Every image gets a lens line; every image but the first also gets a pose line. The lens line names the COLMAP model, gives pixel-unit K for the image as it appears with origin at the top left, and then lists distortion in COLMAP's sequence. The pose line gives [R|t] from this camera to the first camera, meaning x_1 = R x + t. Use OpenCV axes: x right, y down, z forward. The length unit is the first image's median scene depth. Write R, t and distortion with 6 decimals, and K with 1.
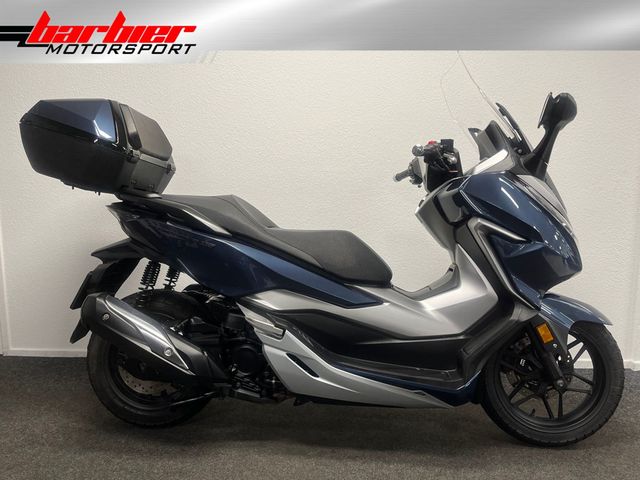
lens RADIAL K [[483.9, 0, 320.0], [0, 483.9, 240.0], [0, 0, 1]] dist [0.087268, -0.112222]
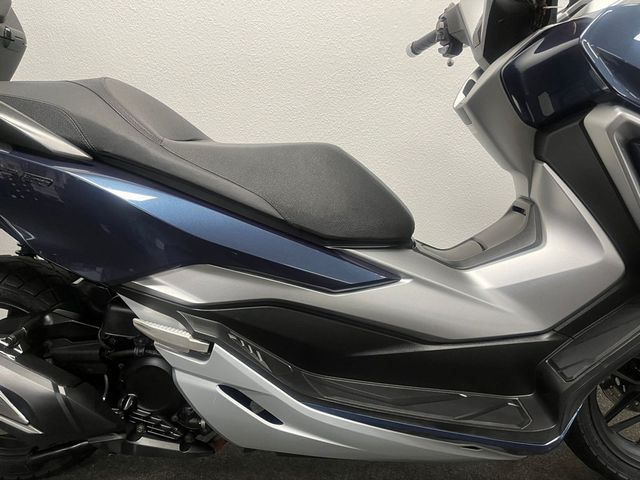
lens RADIAL K [[483.9, 0, 320.0], [0, 483.9, 240.0], [0, 0, 1]] dist [0.087268, -0.112222]
pose [[0.999146, -0.030818, 0.027533, 0.028540], [0.025703, 0.985122, 0.169922, -0.006339], [-0.032360, -0.169069, 0.985073, 0.481564]]
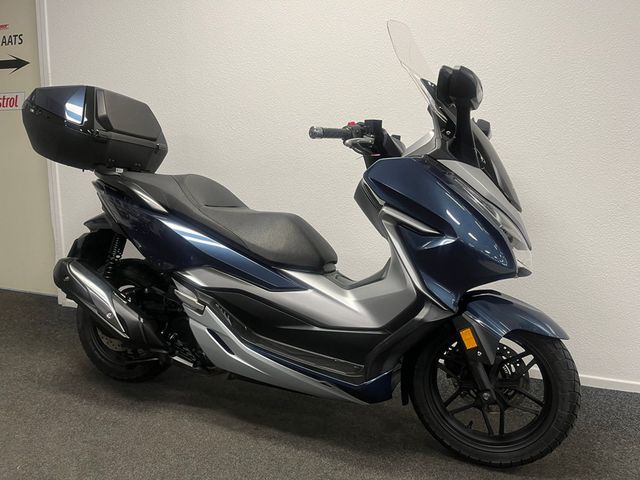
lens RADIAL K [[483.9, 0, 320.0], [0, 483.9, 240.0], [0, 0, 1]] dist [0.087268, -0.112222]
pose [[0.956169, 0.062349, -0.286102, 0.426938], [-0.050194, 0.997506, 0.049630, -0.018766], [0.288482, -0.033094, 0.956913, 0.074163]]
